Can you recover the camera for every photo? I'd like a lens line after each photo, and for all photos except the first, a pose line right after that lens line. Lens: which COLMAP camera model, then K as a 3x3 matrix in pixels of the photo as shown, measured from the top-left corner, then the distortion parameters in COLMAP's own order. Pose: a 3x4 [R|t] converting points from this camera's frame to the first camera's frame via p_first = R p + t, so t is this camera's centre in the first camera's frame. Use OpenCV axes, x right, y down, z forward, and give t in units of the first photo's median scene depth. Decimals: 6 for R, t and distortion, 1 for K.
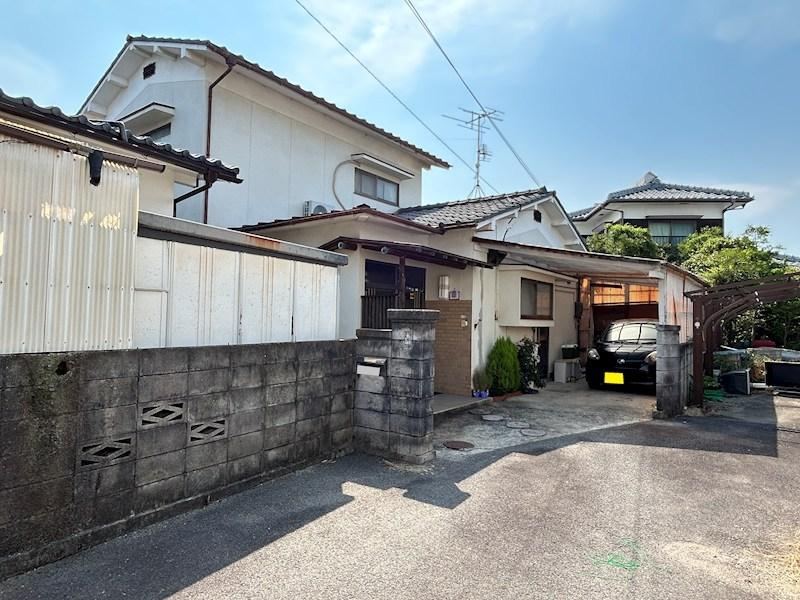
lens RADIAL K [[495.5, 0, 400.0], [0, 495.5, 300.0], [0, 0, 1]] dist [-0.005190, -0.004443]
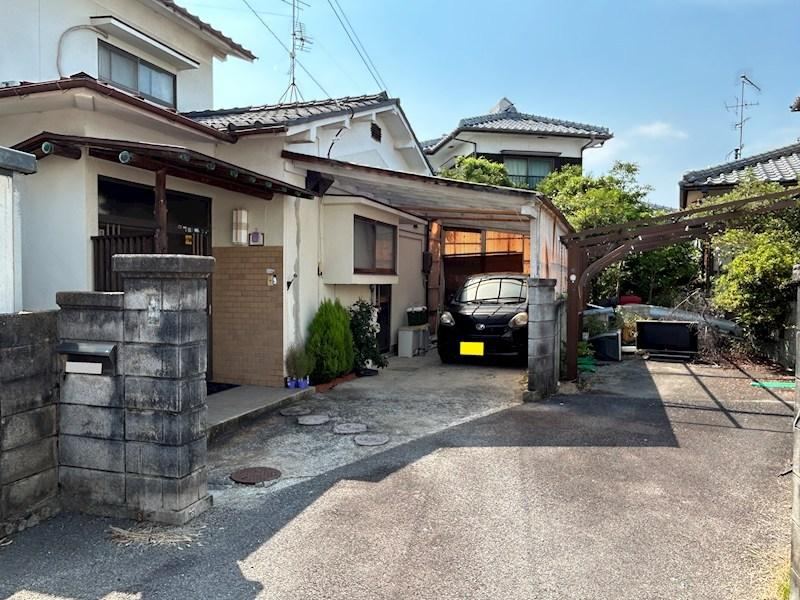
lens RADIAL K [[642.1, 0, 400.0], [0, 642.1, 300.0], [0, 0, 1]] dist [0.001561, -0.000362]
pose [[0.952945, -0.024653, 0.302139, 0.031712], [0.002081, 0.997196, 0.074803, 0.008363], [-0.303136, -0.070654, 0.950324, 0.117269]]
